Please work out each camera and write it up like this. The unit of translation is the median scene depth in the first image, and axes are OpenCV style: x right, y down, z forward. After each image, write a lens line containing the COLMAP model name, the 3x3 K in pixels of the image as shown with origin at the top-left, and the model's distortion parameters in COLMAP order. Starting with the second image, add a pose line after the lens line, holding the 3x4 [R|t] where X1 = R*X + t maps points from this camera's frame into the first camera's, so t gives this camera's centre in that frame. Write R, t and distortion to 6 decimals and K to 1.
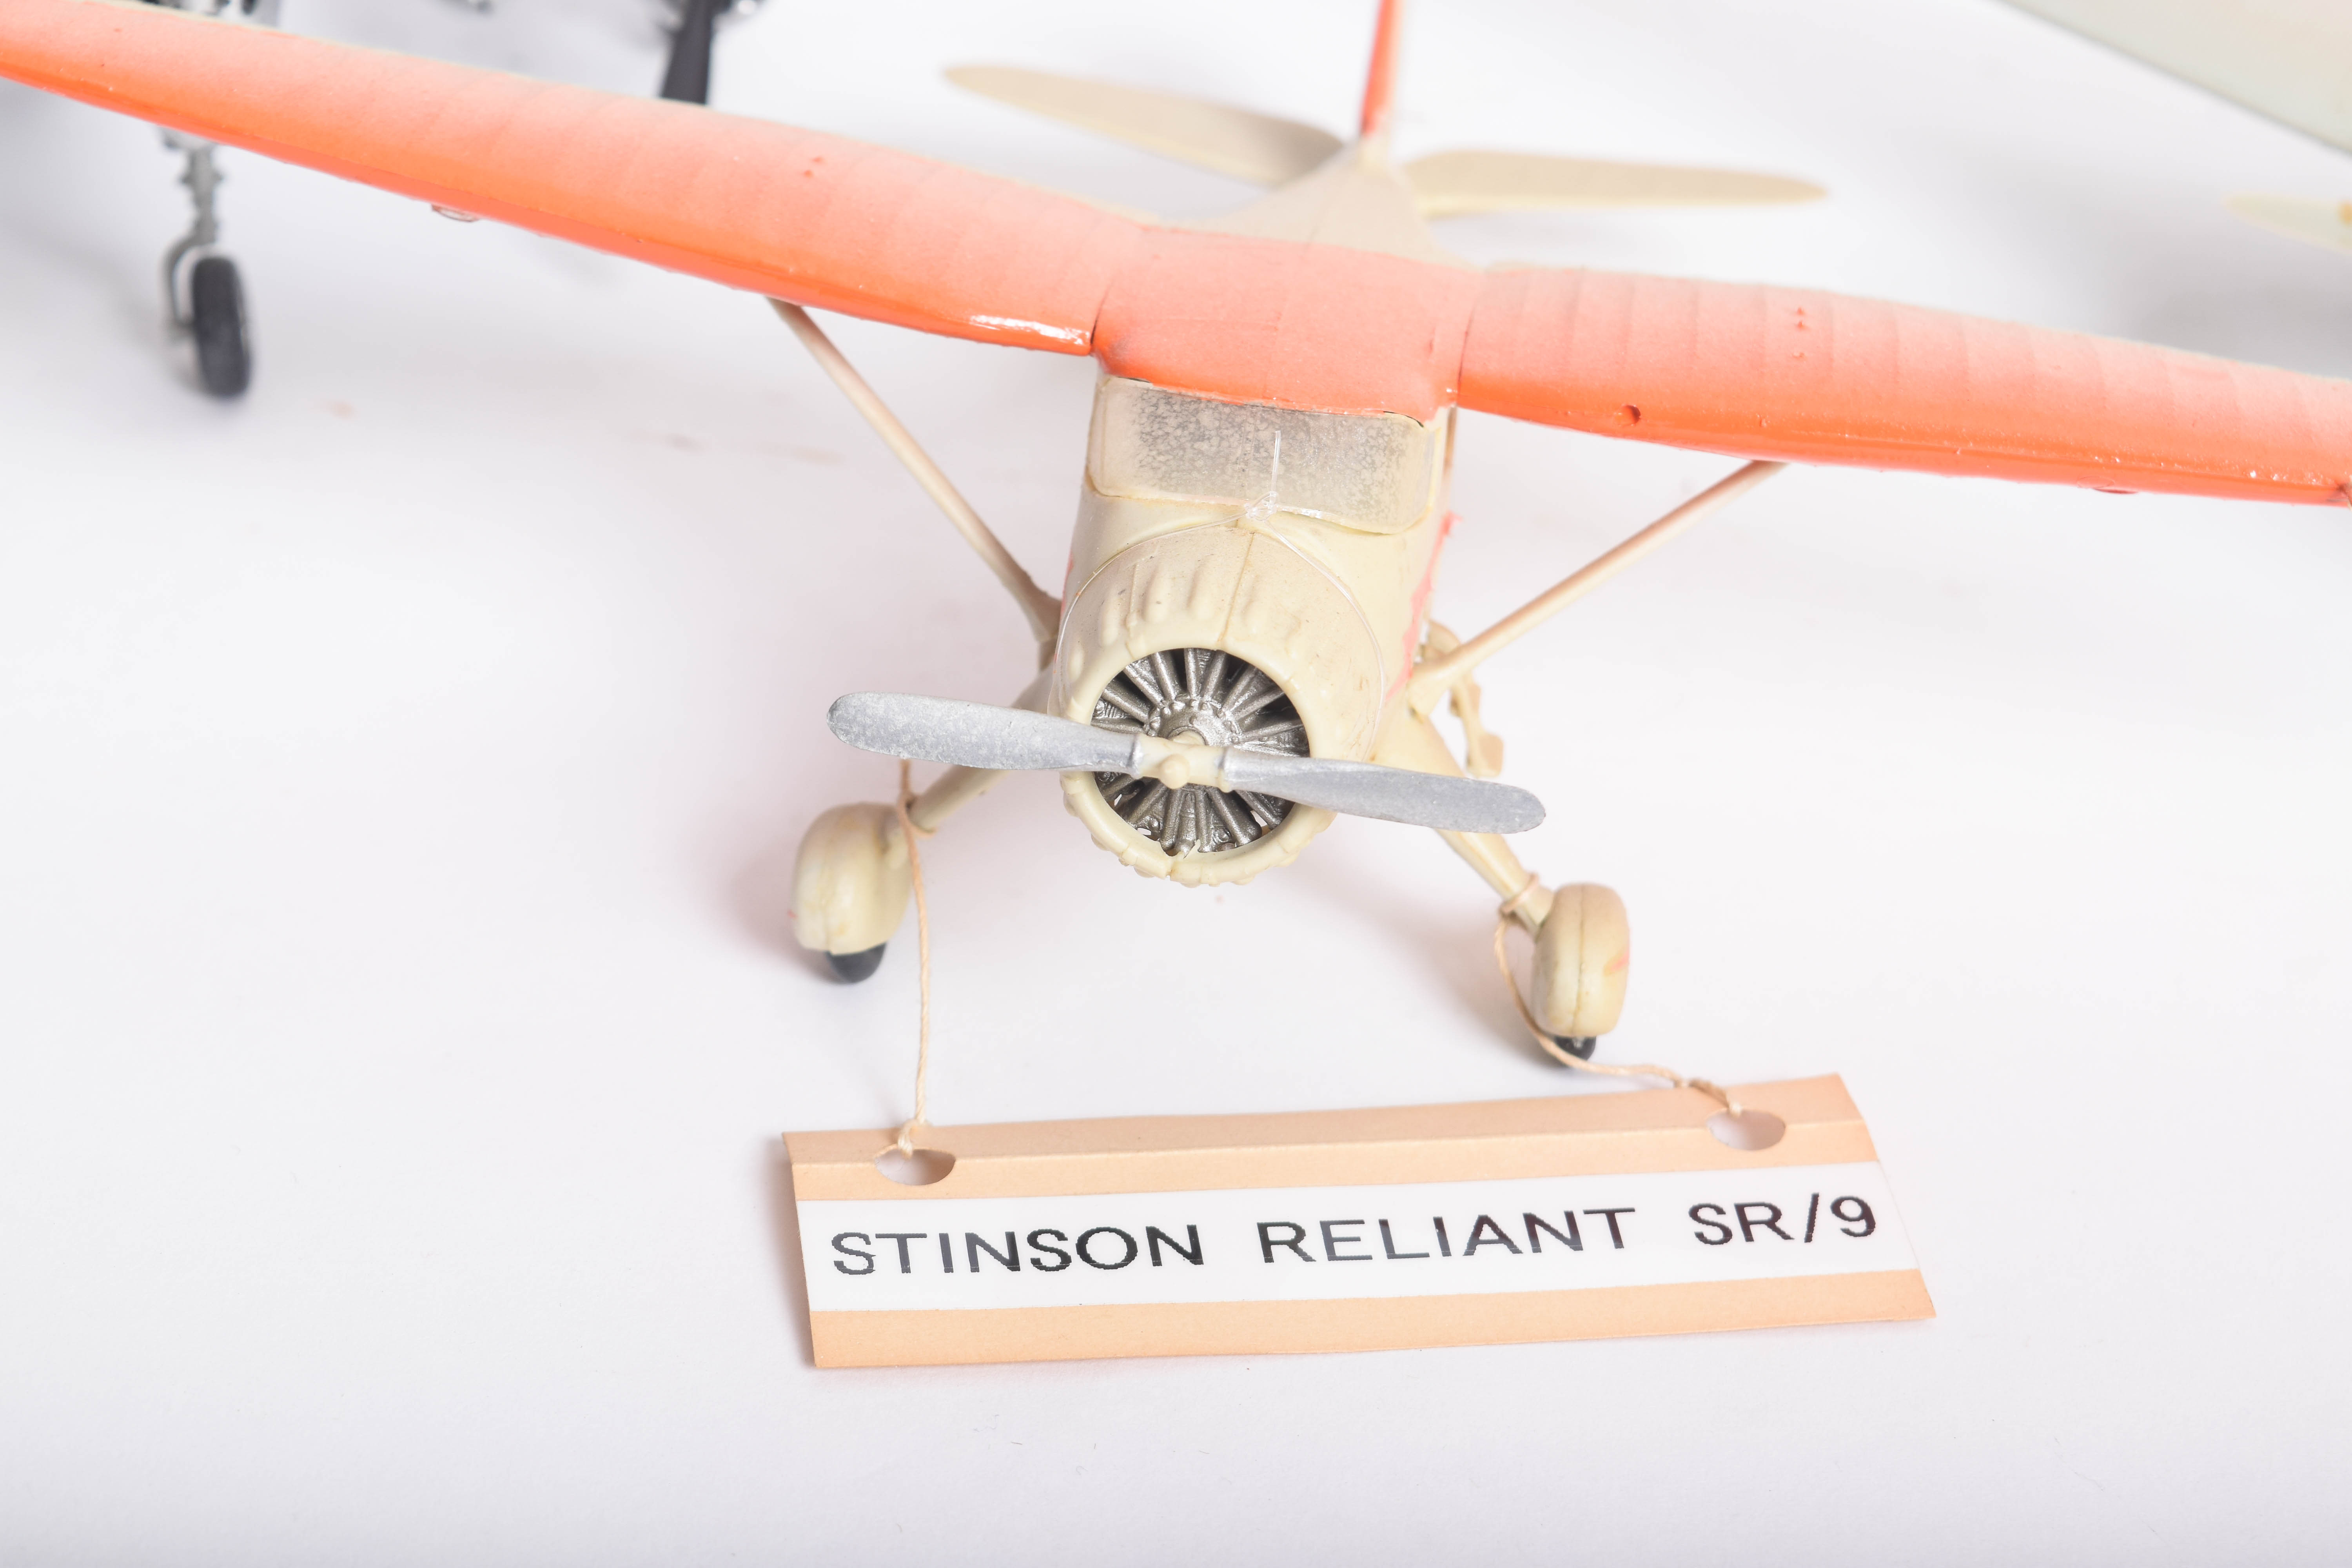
lens RADIAL K [[5254.3, 0, 1176.0], [0, 5254.3, 784.0], [0, 0, 1]] dist [-0.074923, 0.428891]
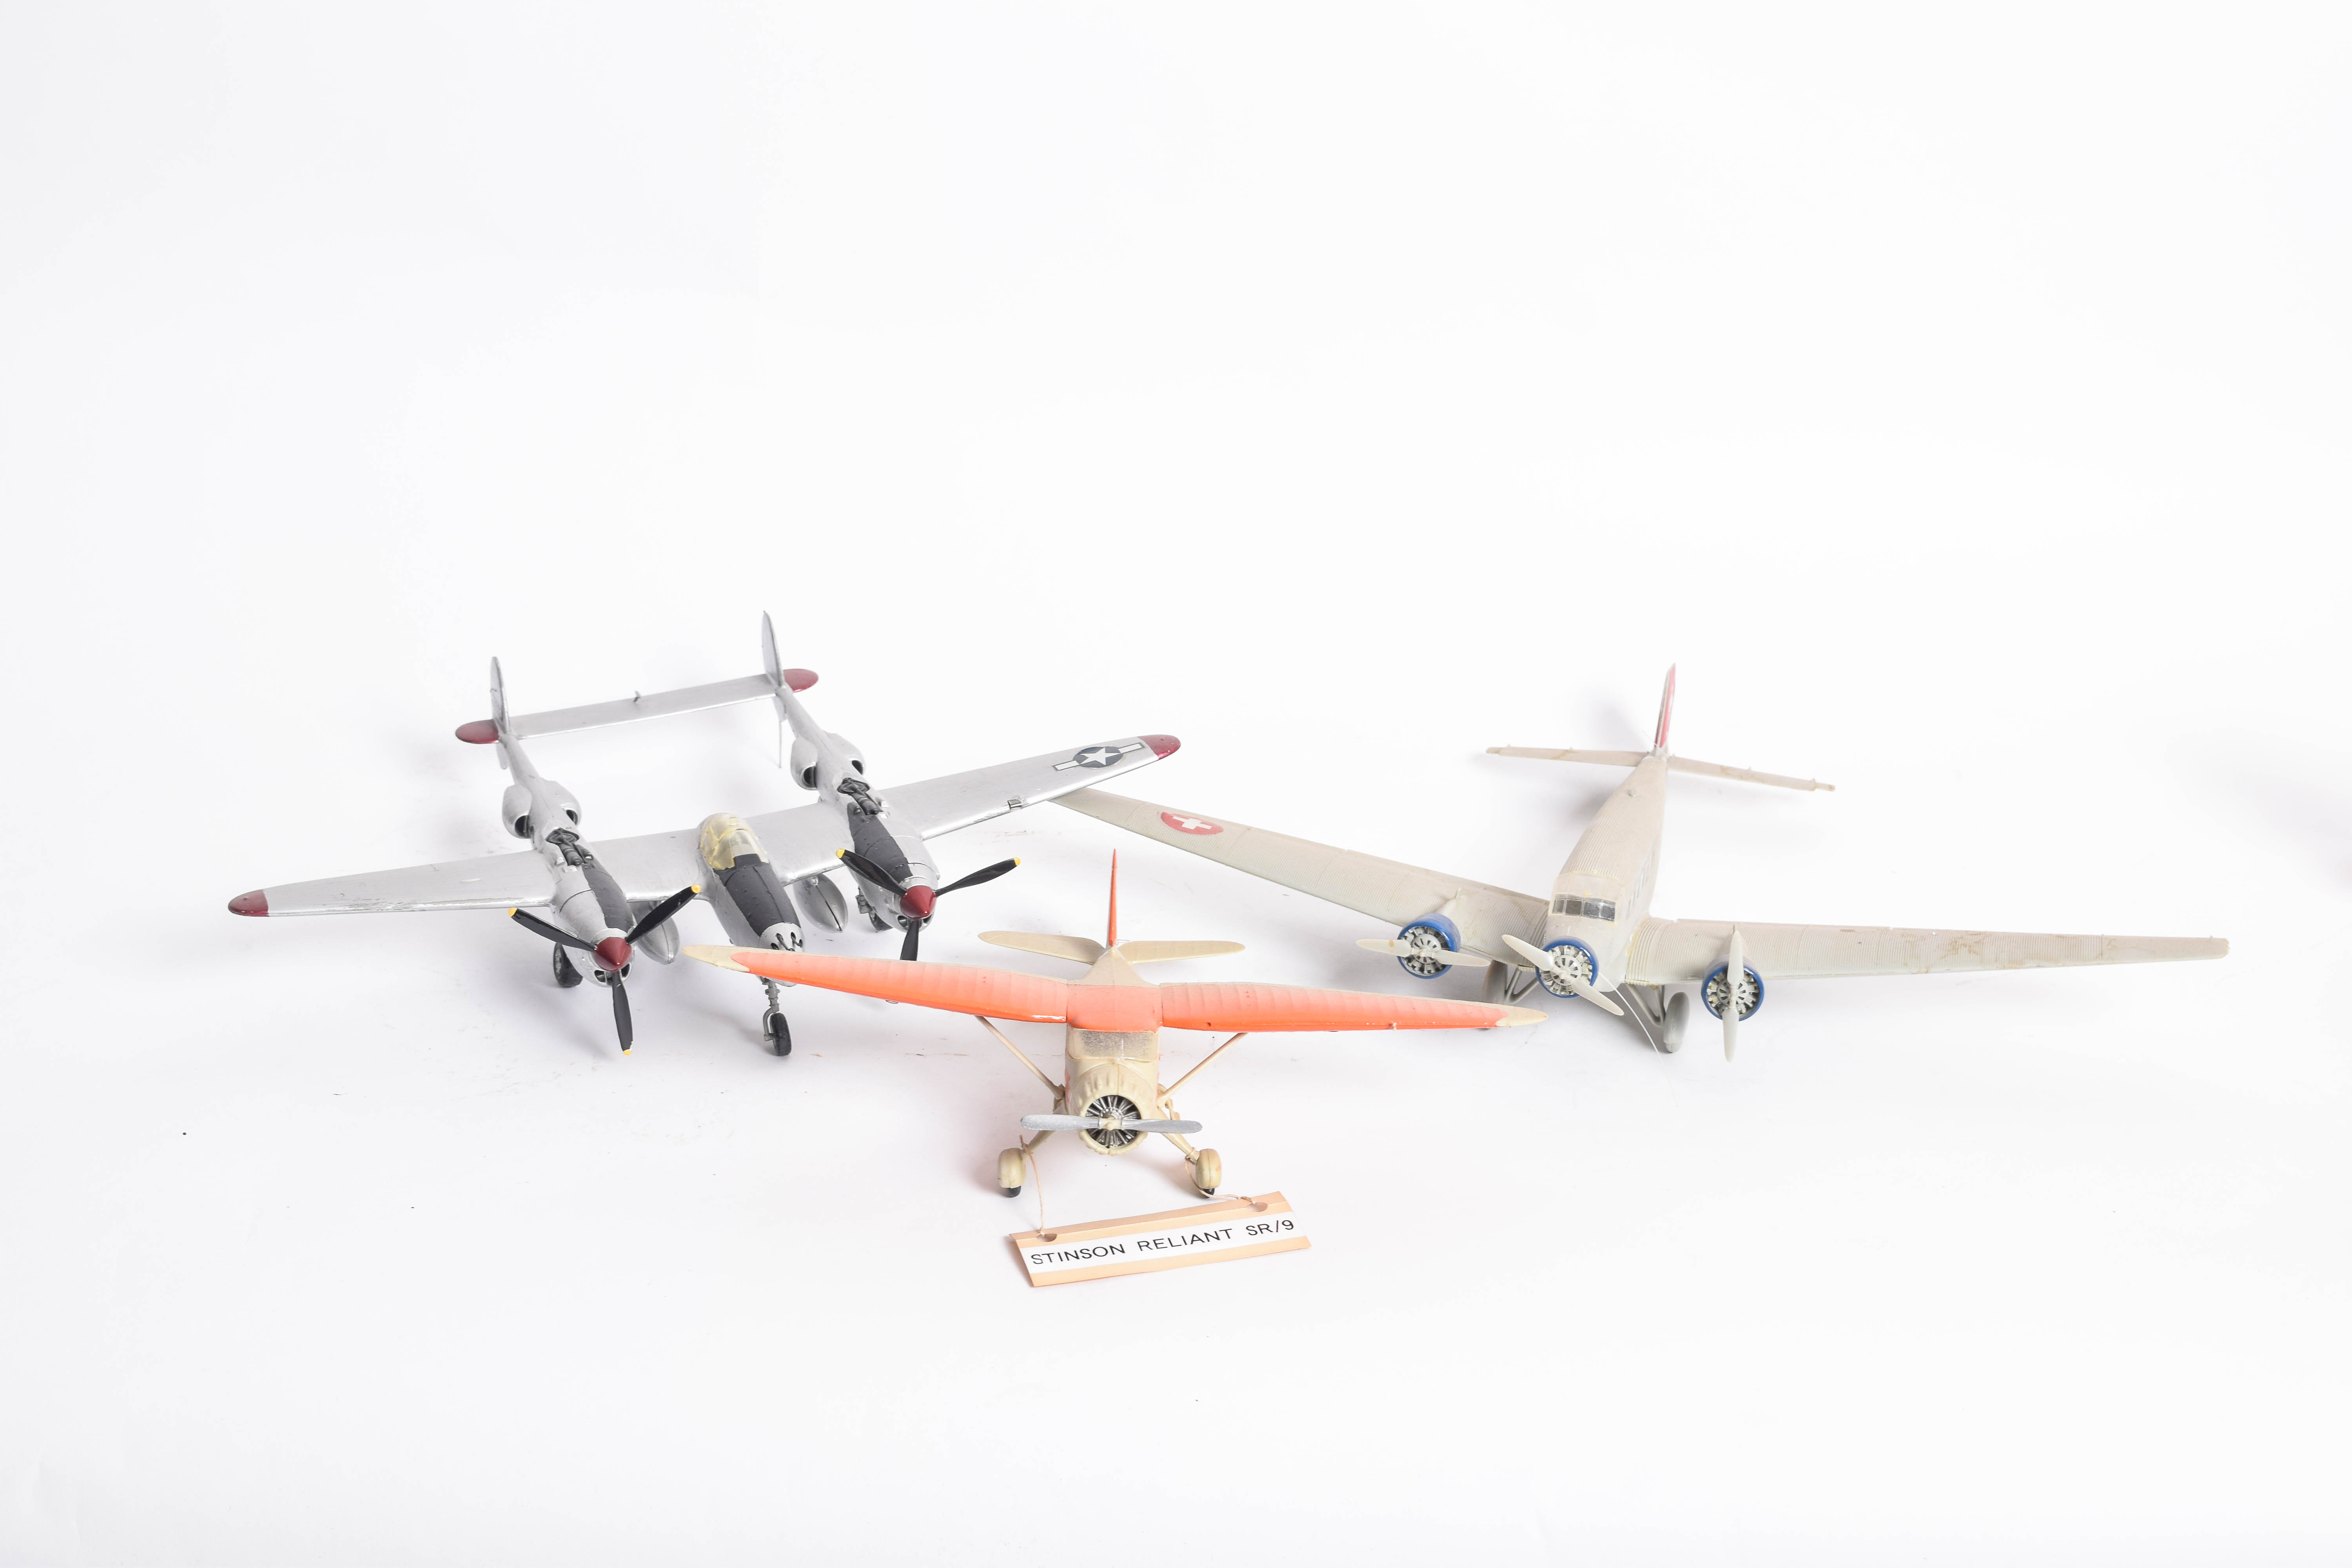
lens RADIAL K [[3502.6, 0, 1176.0], [0, 3502.6, 784.0], [0, 0, 1]] dist [-0.002544, 0.003898]
pose [[0.987927, -0.092112, 0.124565, -0.241309], [0.106670, 0.987533, -0.115756, 0.050790], [-0.112350, 0.127646, 0.985436, -1.559883]]
